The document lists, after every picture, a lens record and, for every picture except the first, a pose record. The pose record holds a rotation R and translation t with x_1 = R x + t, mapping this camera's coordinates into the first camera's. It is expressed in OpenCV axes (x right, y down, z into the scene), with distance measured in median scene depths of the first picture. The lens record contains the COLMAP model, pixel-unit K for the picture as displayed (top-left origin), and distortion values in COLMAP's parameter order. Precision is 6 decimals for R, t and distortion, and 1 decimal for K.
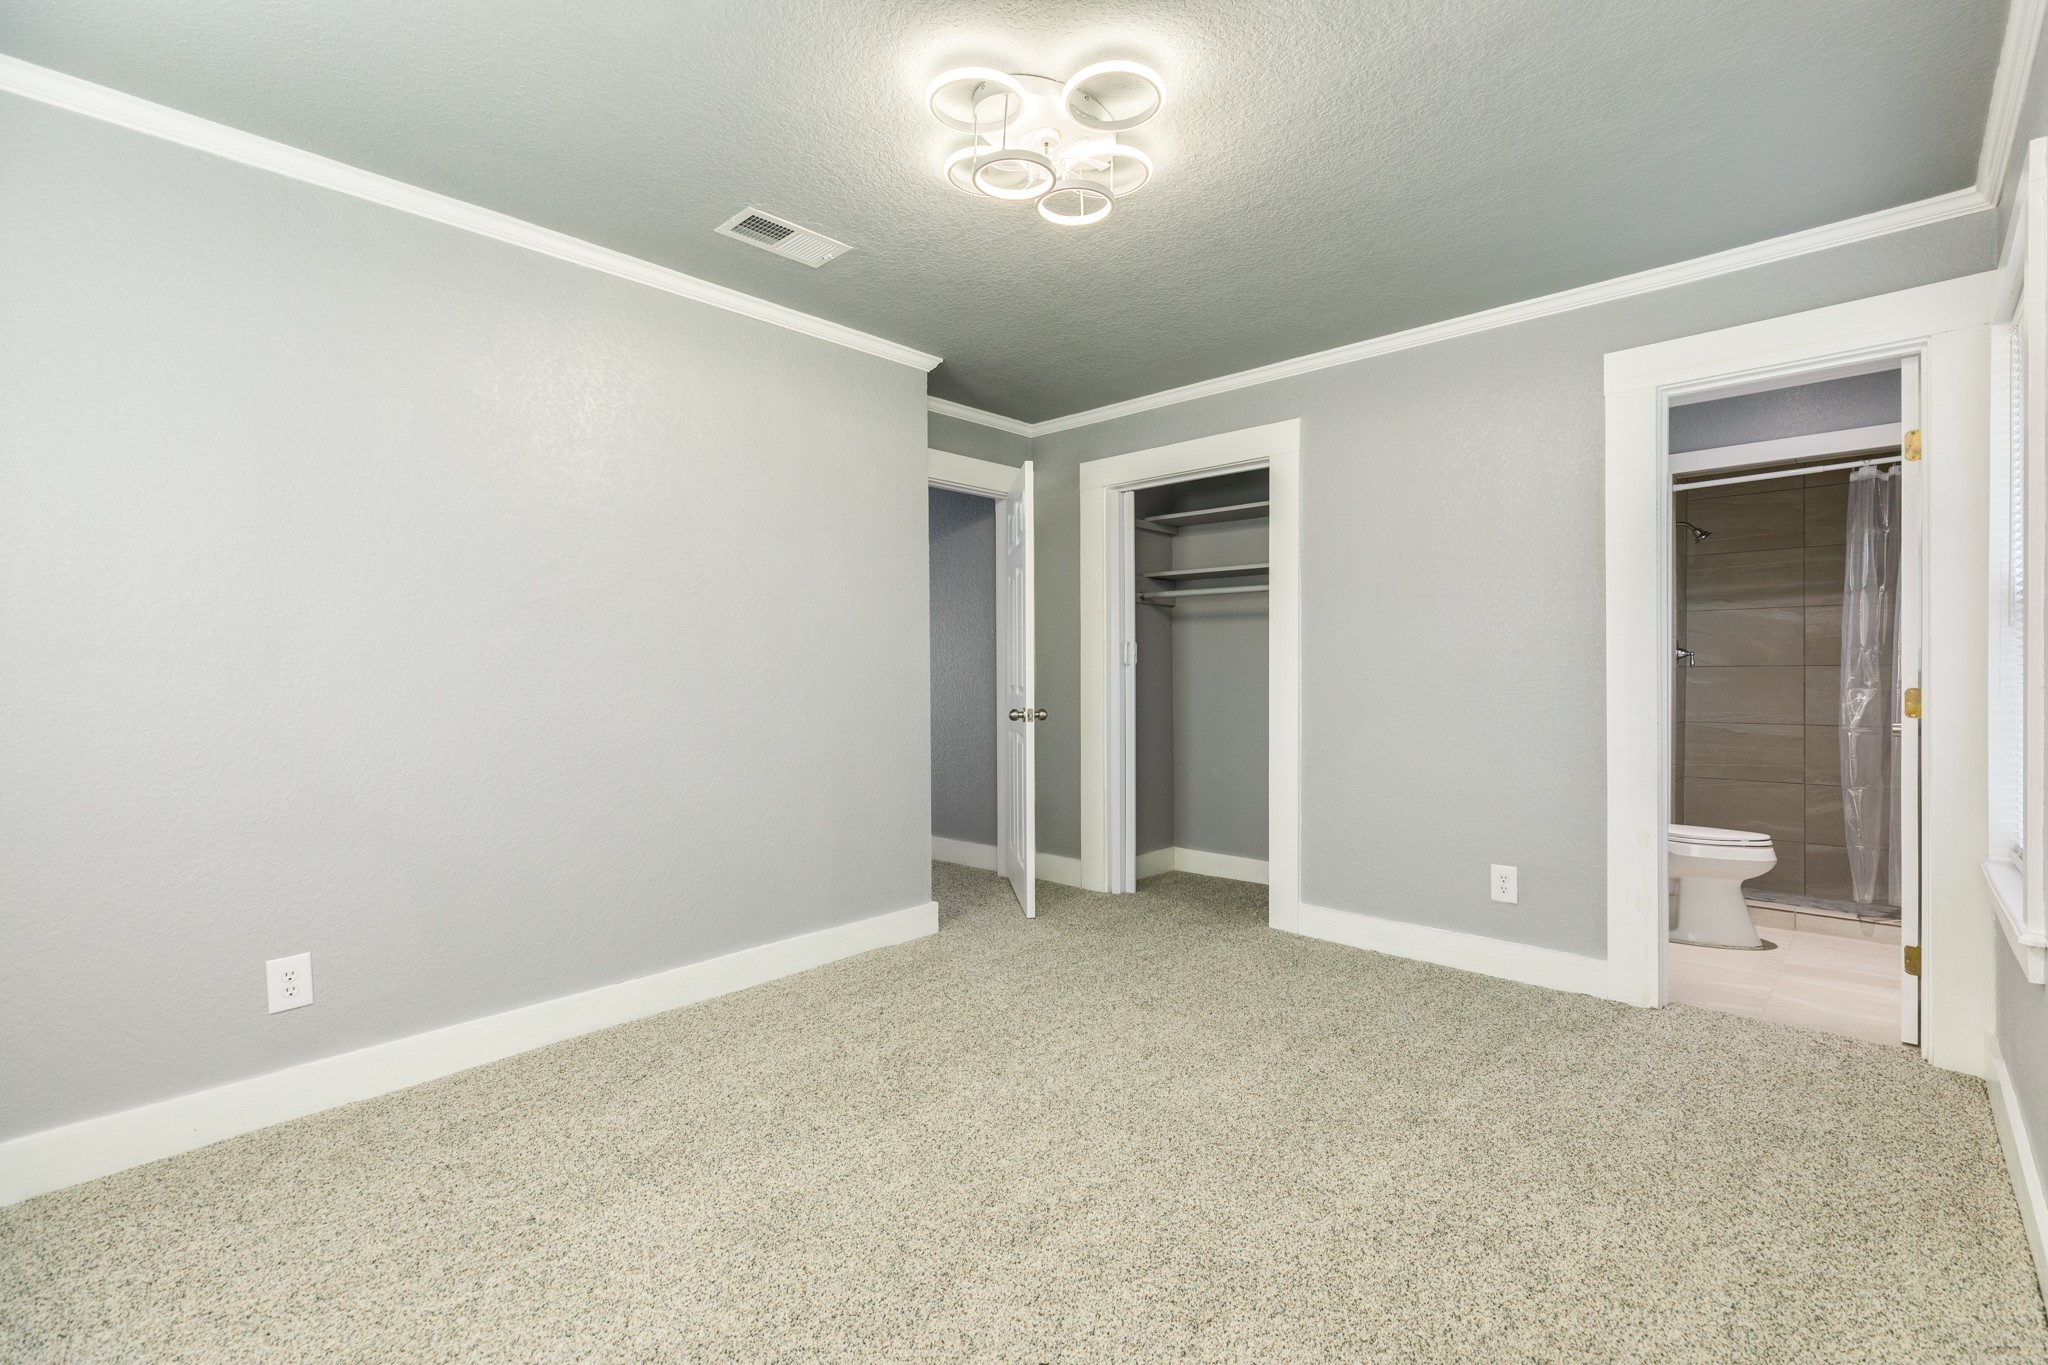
lens RADIAL K [[910.3, 0, 1024.0], [0, 910.3, 682.5], [0, 0, 1]] dist [0.000040, -0.000358]
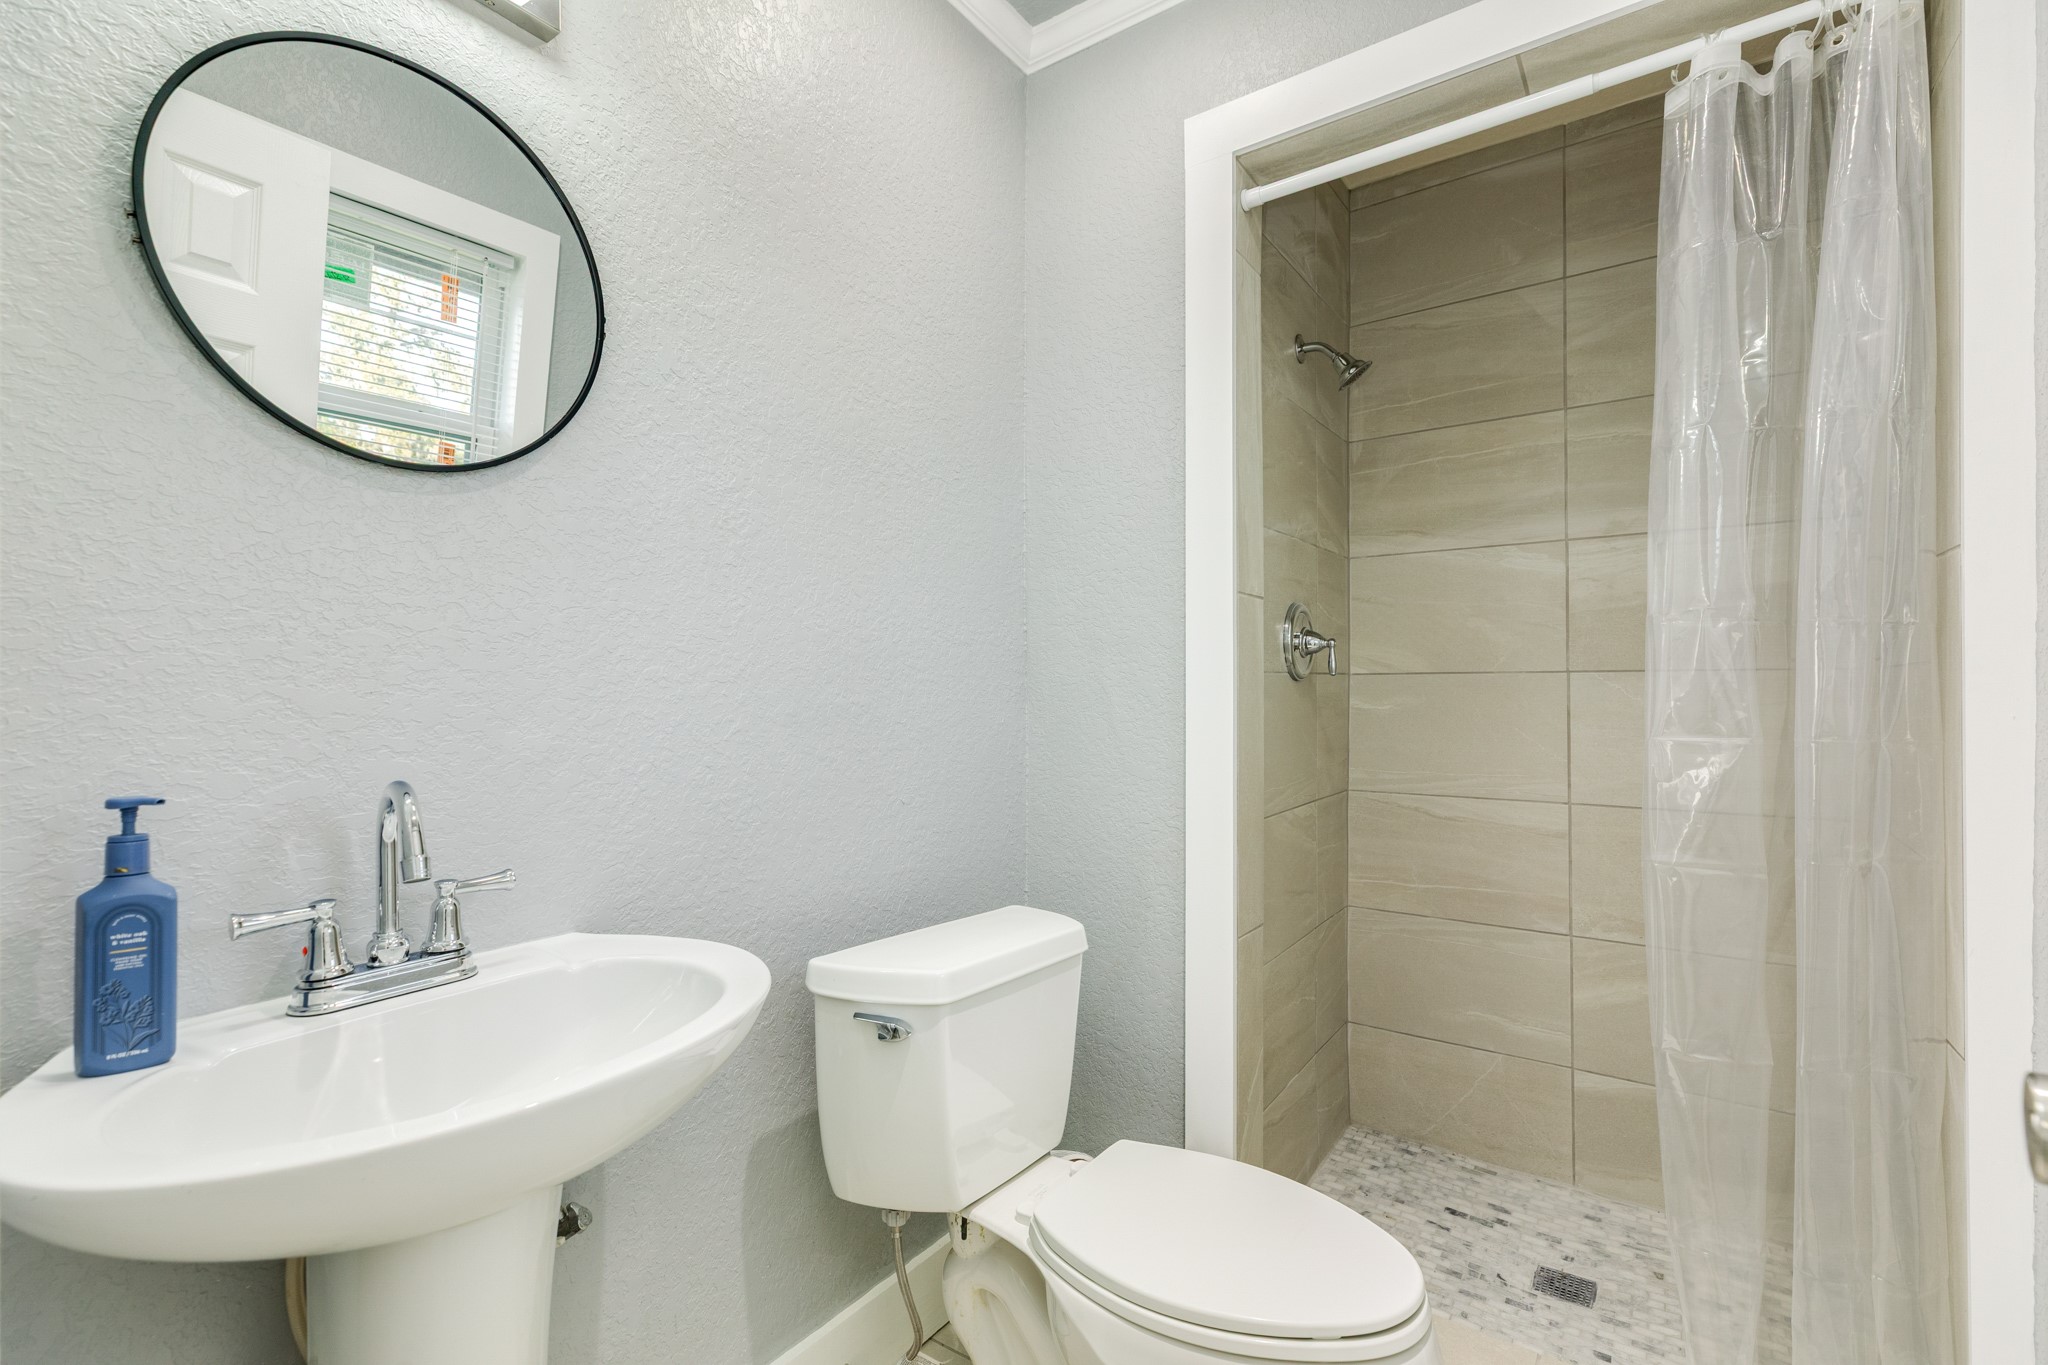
lens RADIAL K [[910.3, 0, 1024.0], [0, 910.3, 682.5], [0, 0, 1]] dist [0.000040, -0.000358]
pose [[0.989352, 0.004228, 0.145484, 0.531862], [-0.001469, 0.999817, -0.019063, -0.004159], [-0.145538, 0.018646, 0.989177, 0.601401]]
